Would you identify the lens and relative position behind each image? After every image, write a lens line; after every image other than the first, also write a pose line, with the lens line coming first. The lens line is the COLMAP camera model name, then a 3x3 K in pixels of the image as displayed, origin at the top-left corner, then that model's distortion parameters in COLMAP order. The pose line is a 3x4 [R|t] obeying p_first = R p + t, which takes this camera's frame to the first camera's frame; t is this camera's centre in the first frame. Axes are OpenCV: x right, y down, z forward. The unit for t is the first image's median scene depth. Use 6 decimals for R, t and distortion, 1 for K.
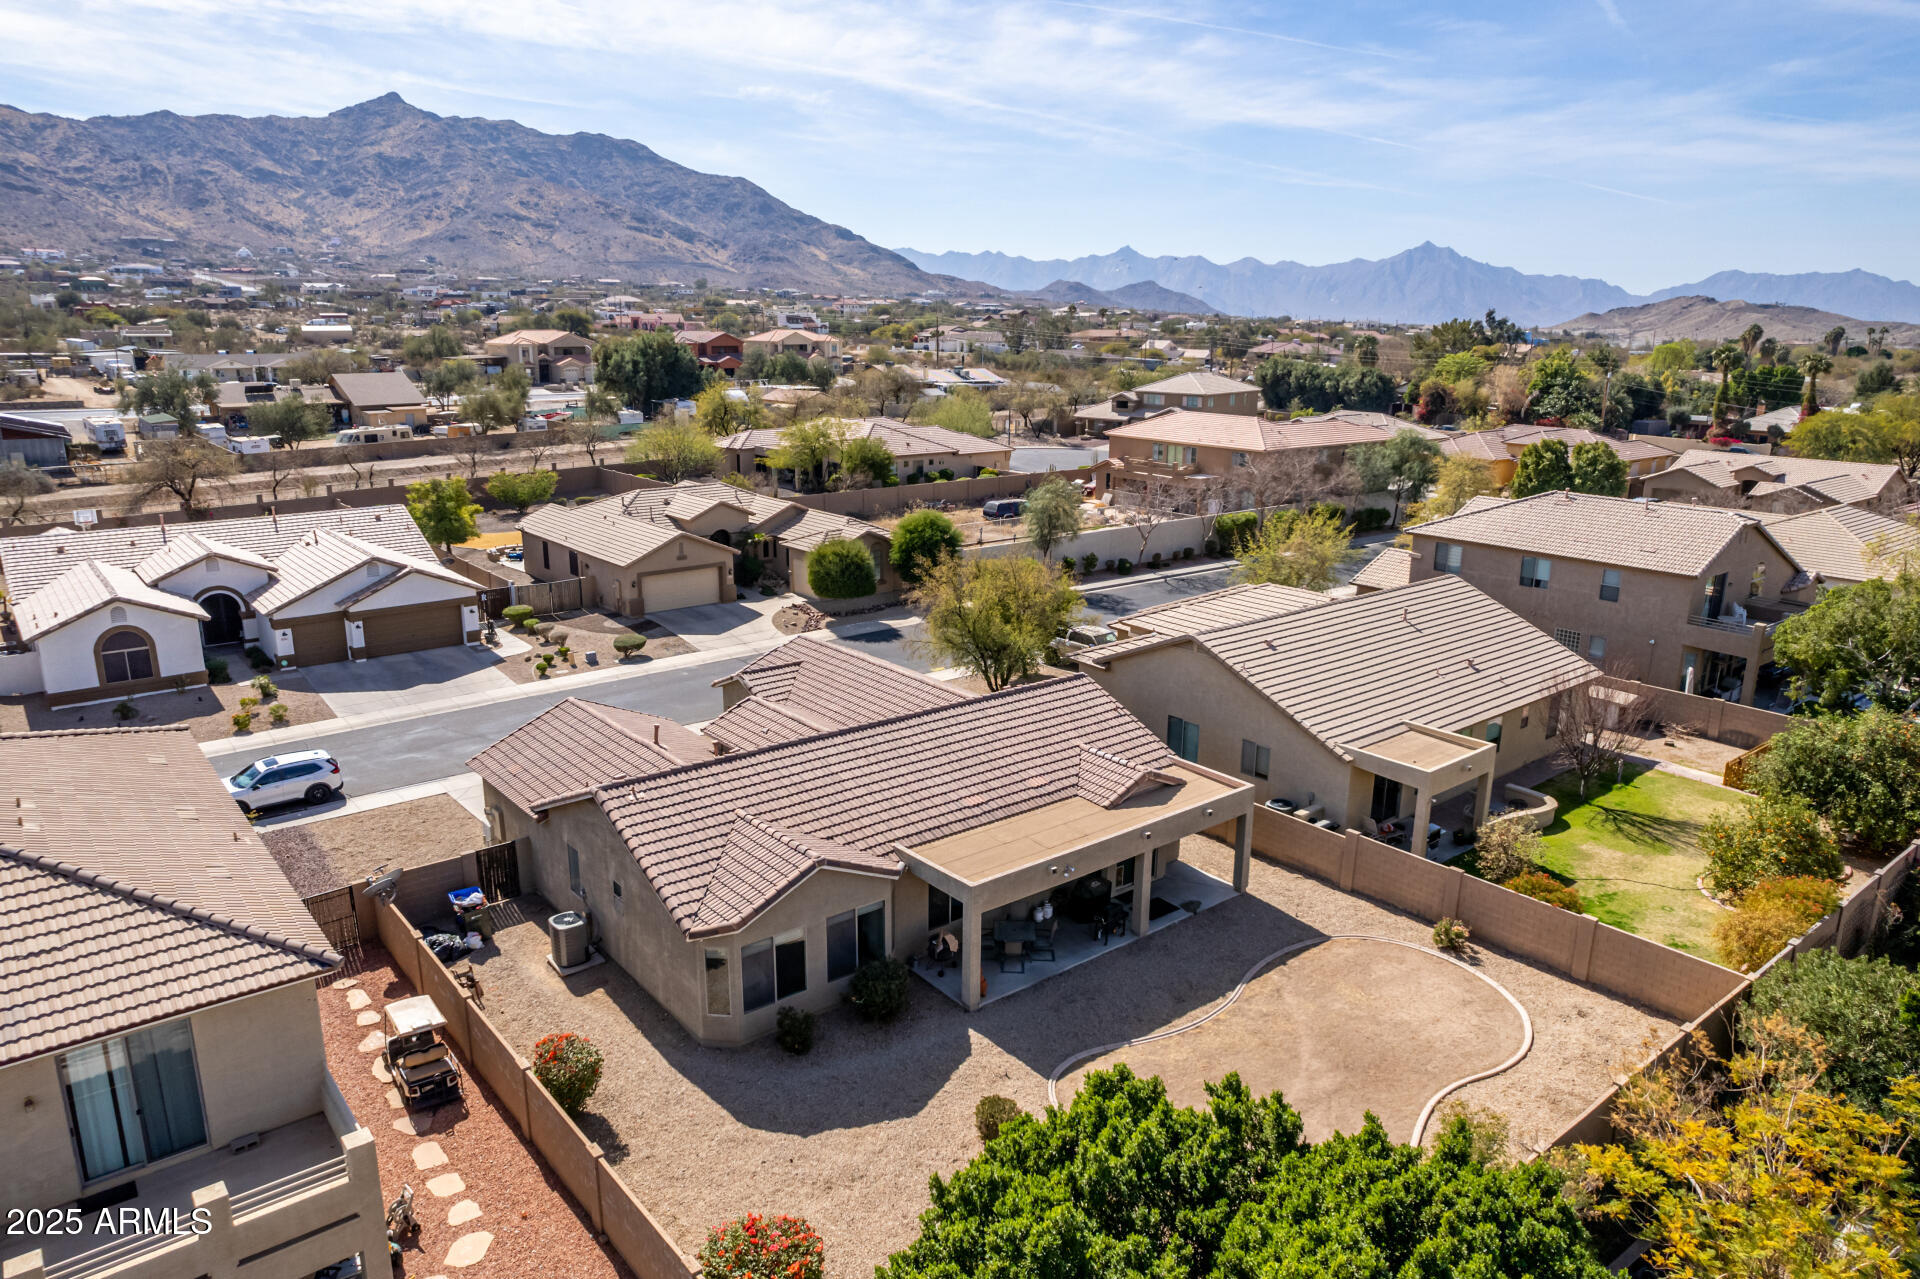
lens RADIAL K [[1269.5, 0, 962.3], [0, 1269.5, 639.6], [0, 0, 1]] dist [-0.075029, 0.065145]
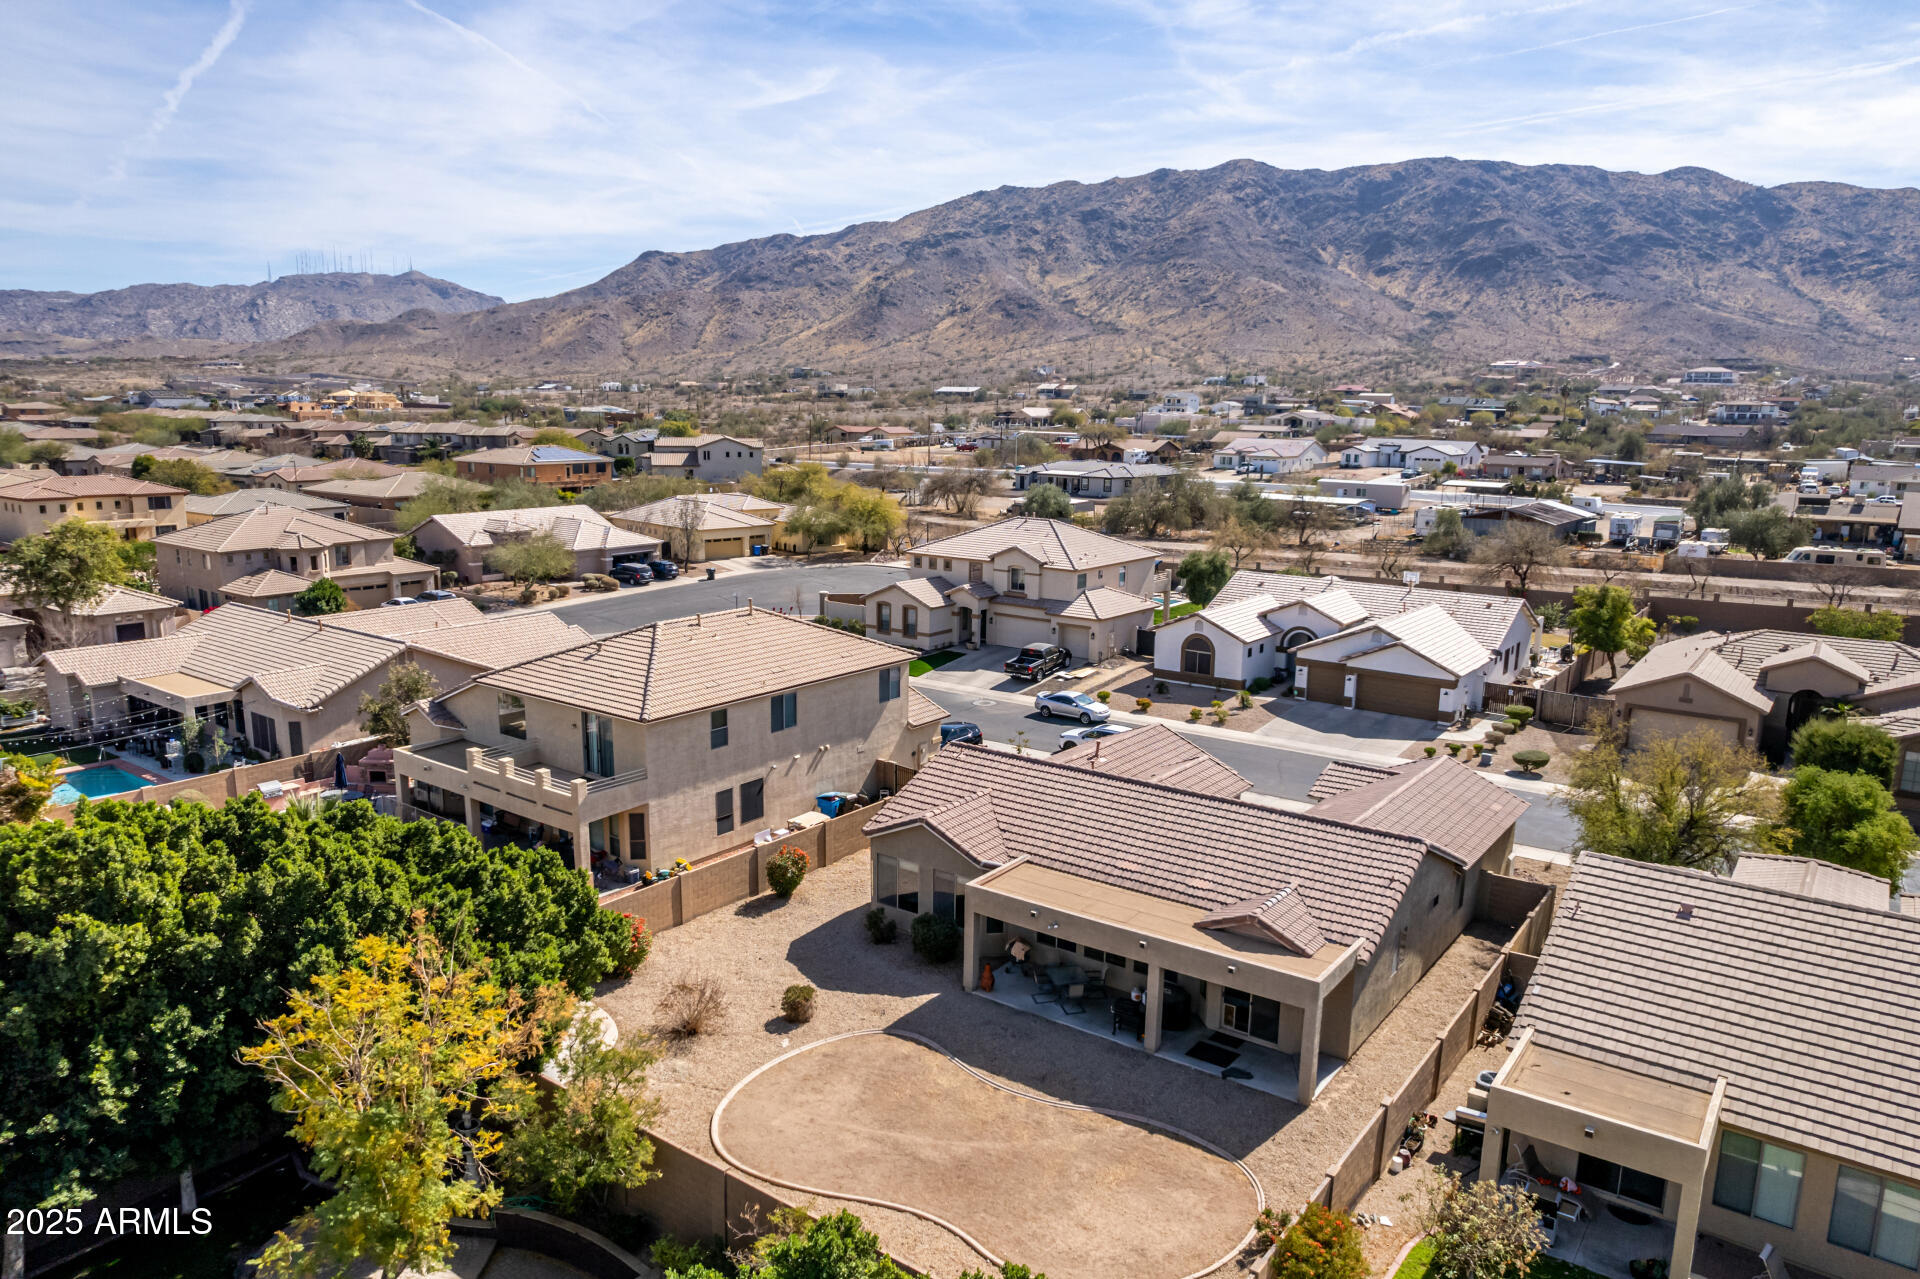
lens RADIAL K [[1302.0, 0, 965.8], [0, 1302.0, 644.1], [0, 0, 1]] dist [-0.080510, 0.073813]
pose [[0.248866, 0.175892, -0.952432, 0.931323], [-0.256327, 0.960269, 0.110363, -0.132985], [0.934003, 0.216668, 0.284064, 0.474554]]
